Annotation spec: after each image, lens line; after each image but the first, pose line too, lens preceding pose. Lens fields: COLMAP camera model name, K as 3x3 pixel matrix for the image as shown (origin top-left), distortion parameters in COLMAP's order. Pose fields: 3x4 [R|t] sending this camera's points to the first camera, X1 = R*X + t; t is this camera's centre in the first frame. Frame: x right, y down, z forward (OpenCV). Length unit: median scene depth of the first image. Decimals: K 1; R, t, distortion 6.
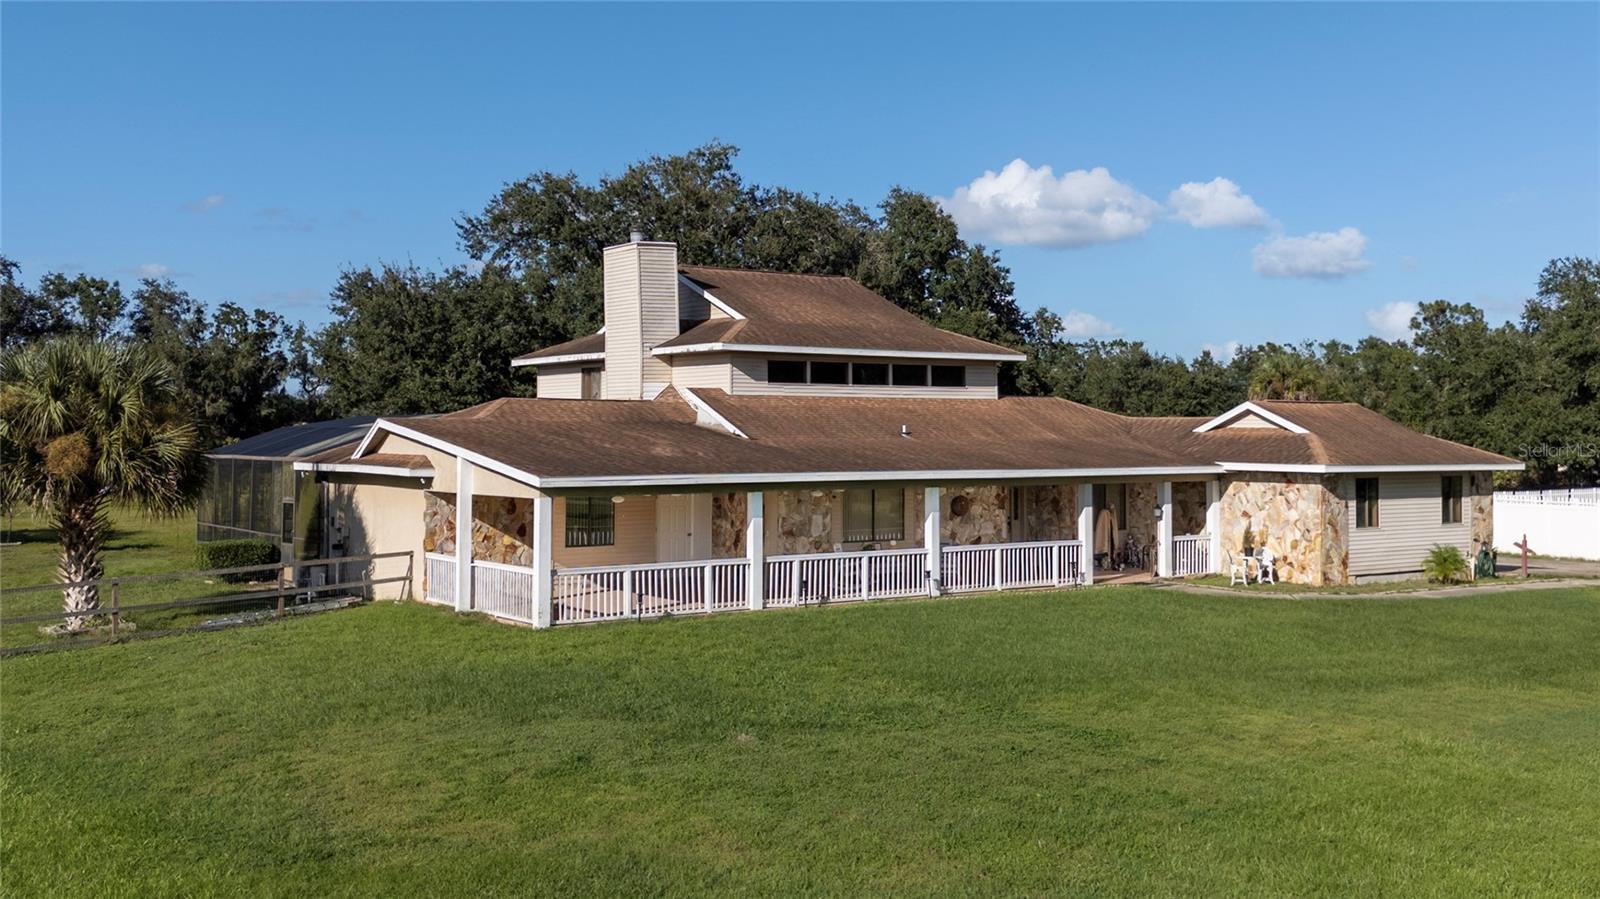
lens RADIAL K [[1537.9, 0, 801.0], [0, 1537.9, 381.4], [0, 0, 1]] dist [0.154635, -0.000525]
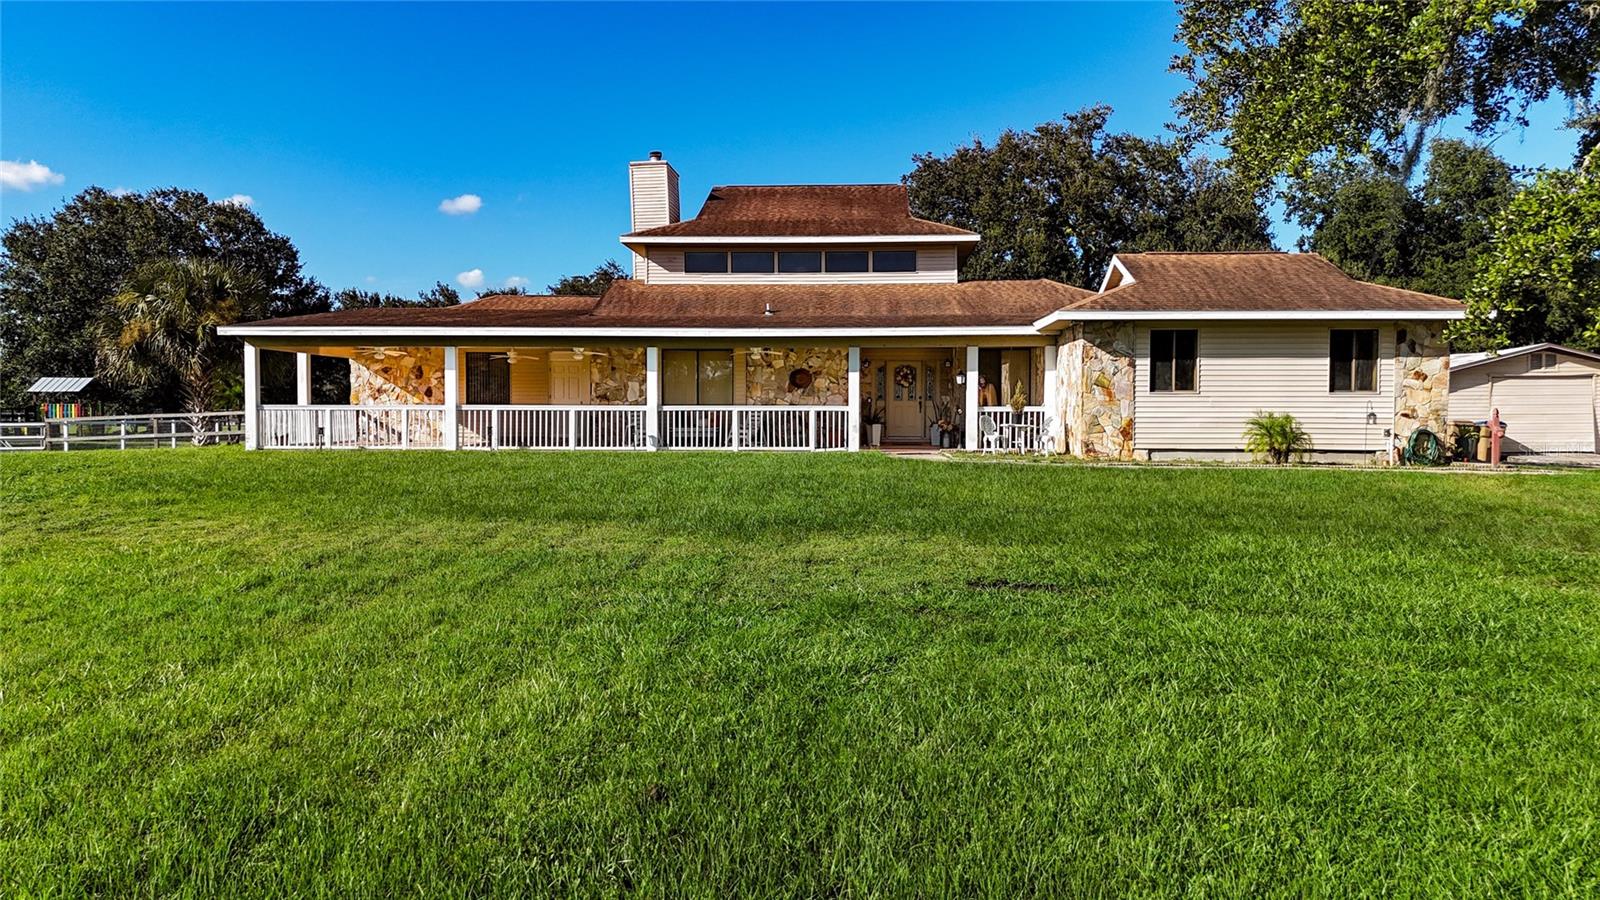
lens RADIAL K [[1107.5, 0, 799.4], [0, 1107.5, 423.8], [0, 0, 1]] dist [0.032586, -0.000478]
pose [[0.789555, 0.010049, -0.613597, 0.550719], [0.016981, 0.999125, 0.038214, 0.083174], [0.613445, -0.040591, 0.788694, 0.425469]]
